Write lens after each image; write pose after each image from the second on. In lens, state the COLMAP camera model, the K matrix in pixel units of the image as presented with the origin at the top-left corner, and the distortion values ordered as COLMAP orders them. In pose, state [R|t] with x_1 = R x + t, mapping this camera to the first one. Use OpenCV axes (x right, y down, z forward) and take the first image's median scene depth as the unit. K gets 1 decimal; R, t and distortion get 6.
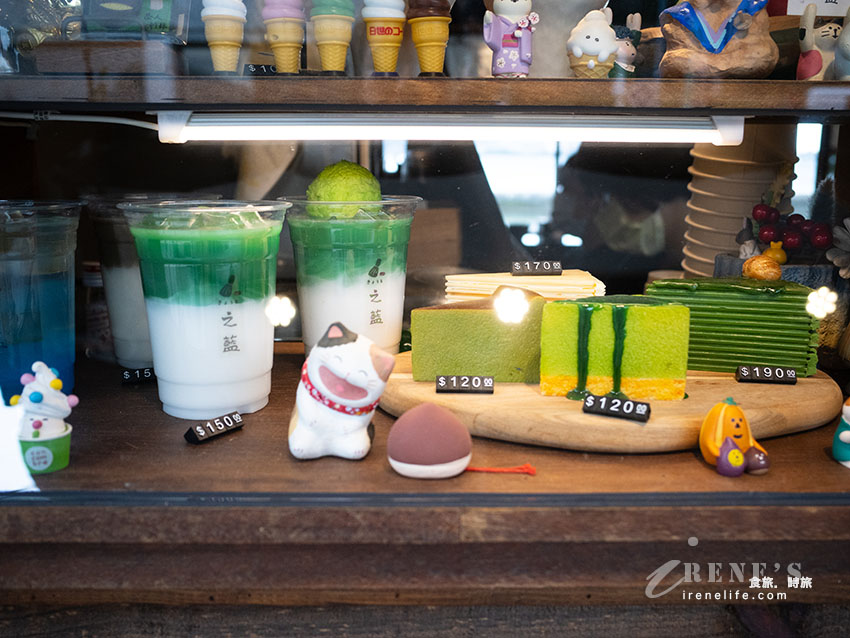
lens RADIAL K [[786.0, 0, 427.8], [0, 786.0, 323.1], [0, 0, 1]] dist [0.001250, 0.012233]
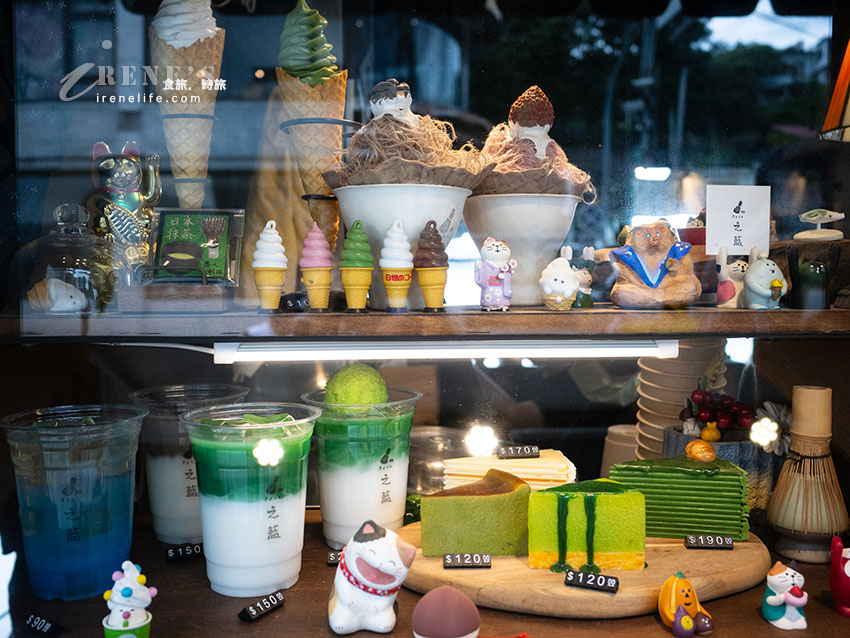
lens RADIAL K [[803.5, 0, 429.7], [0, 803.5, 320.8], [0, 0, 1]] dist [-0.037039, 0.117747]
pose [[0.998090, -0.013099, 0.060375, -0.083255], [0.020937, 0.991151, -0.131078, -0.132451], [-0.058124, 0.132092, 0.989532, -0.282279]]
